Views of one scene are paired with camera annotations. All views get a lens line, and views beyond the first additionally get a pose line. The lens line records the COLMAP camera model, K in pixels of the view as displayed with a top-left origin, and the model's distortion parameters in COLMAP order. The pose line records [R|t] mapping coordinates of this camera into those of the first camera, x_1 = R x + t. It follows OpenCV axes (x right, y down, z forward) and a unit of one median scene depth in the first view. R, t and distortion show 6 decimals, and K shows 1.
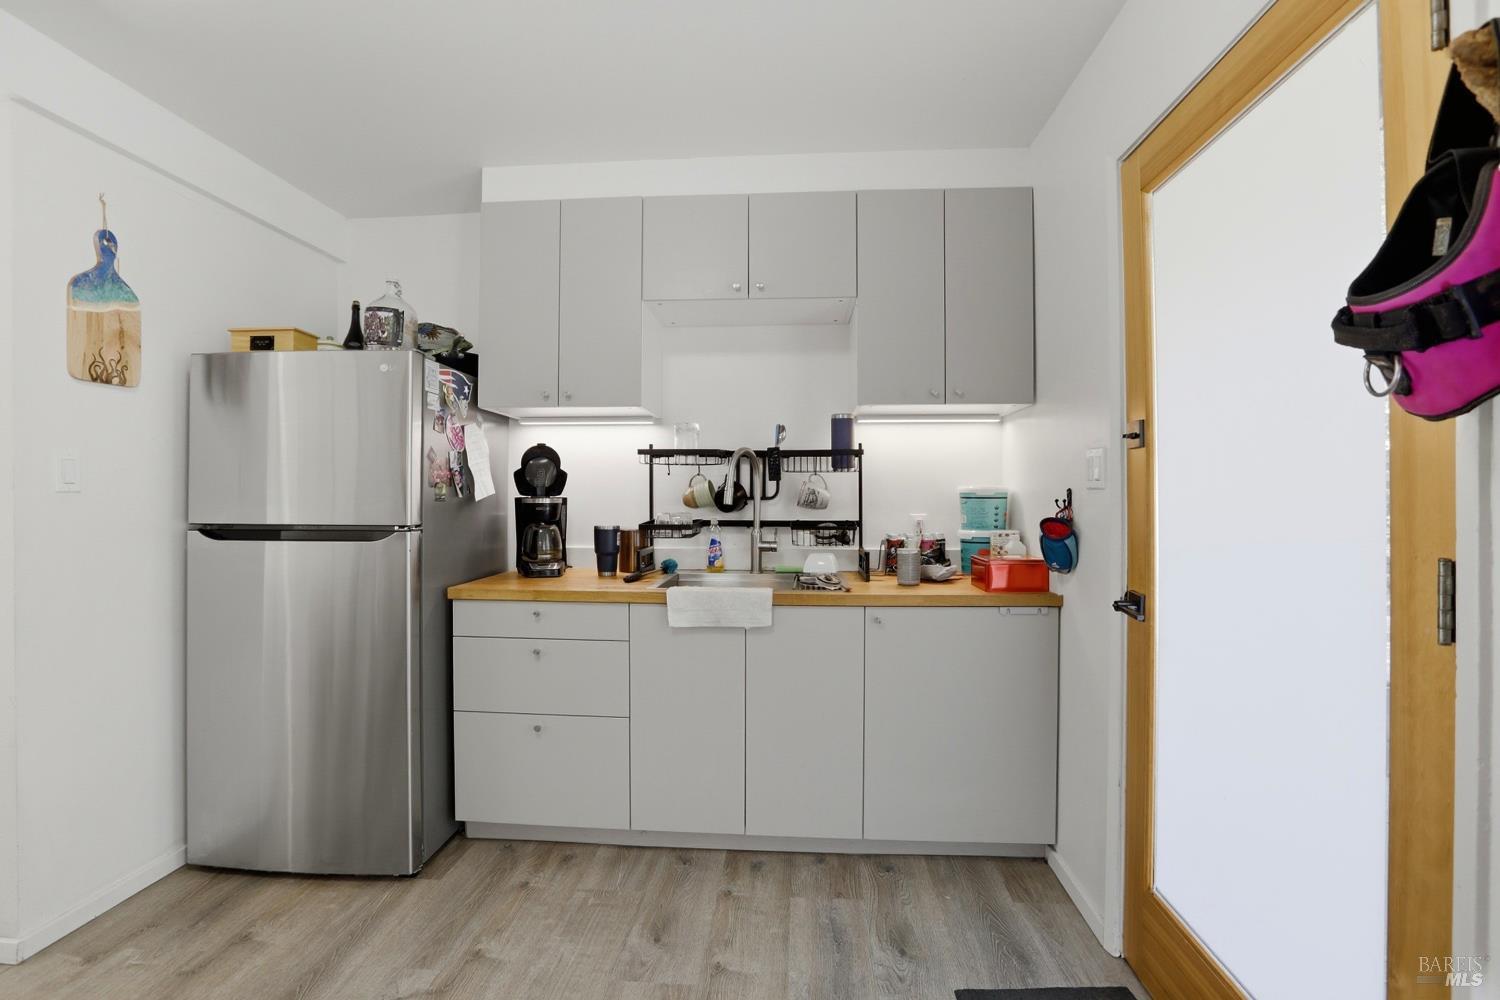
lens RADIAL K [[702.0, 0, 748.2], [0, 702.0, 488.4], [0, 0, 1]] dist [0.000972, 0.000216]
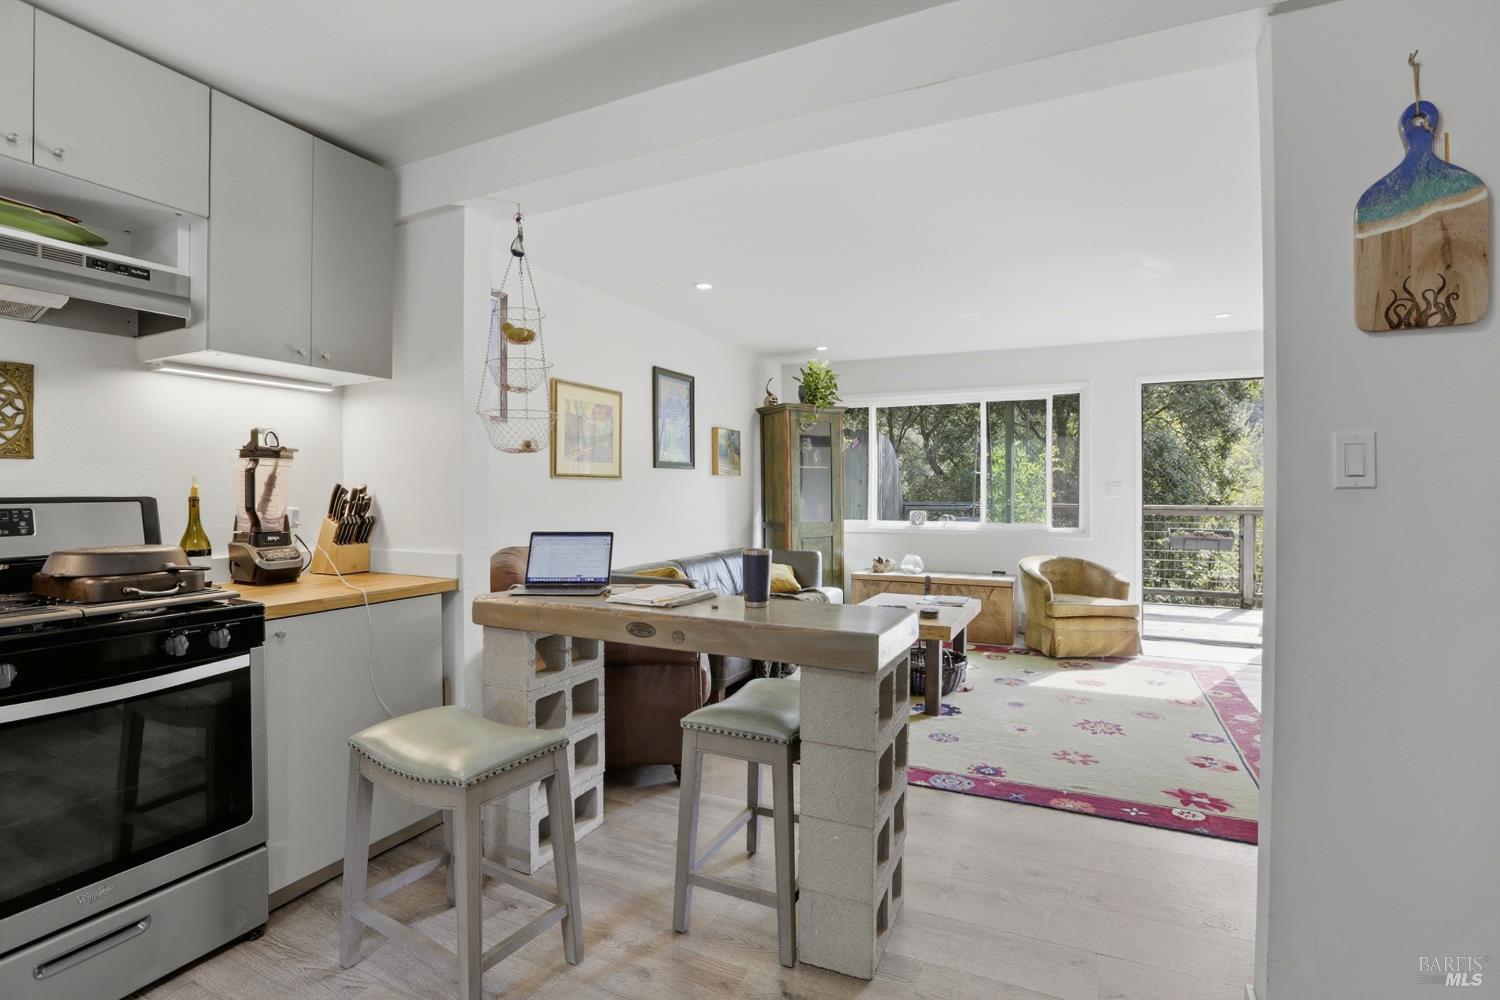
lens RADIAL K [[709.4, 0, 747.5], [0, 709.4, 493.8], [0, 0, 1]] dist [-0.061581, 0.024426]
pose [[-0.361414, 0.005864, -0.932387, -0.058271], [0.010768, 0.999940, 0.002115, 0.003690], [0.932343, -0.009276, -0.361455, 0.626399]]
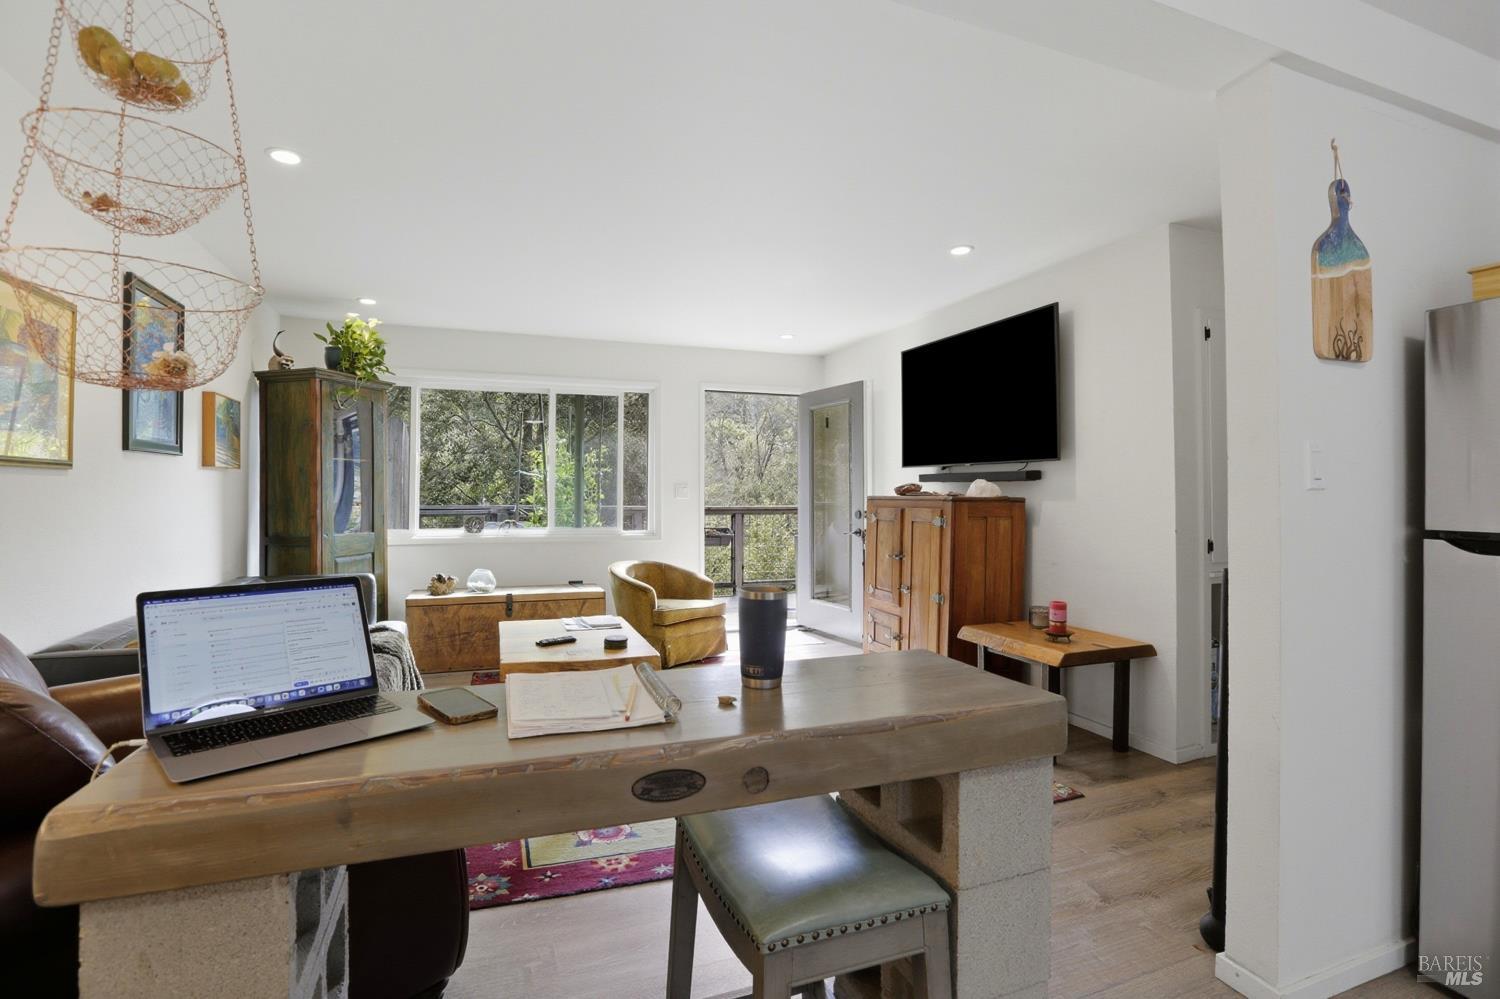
lens RADIAL K [[706.1, 0, 743.9], [0, 706.1, 487.6], [0, 0, 1]] dist [-0.057789, 0.023687]
pose [[0.423501, -0.004837, -0.905883, -0.474131], [0.006950, 0.999974, -0.002090, 0.000053], [0.905869, -0.005411, 0.423523, 0.000227]]
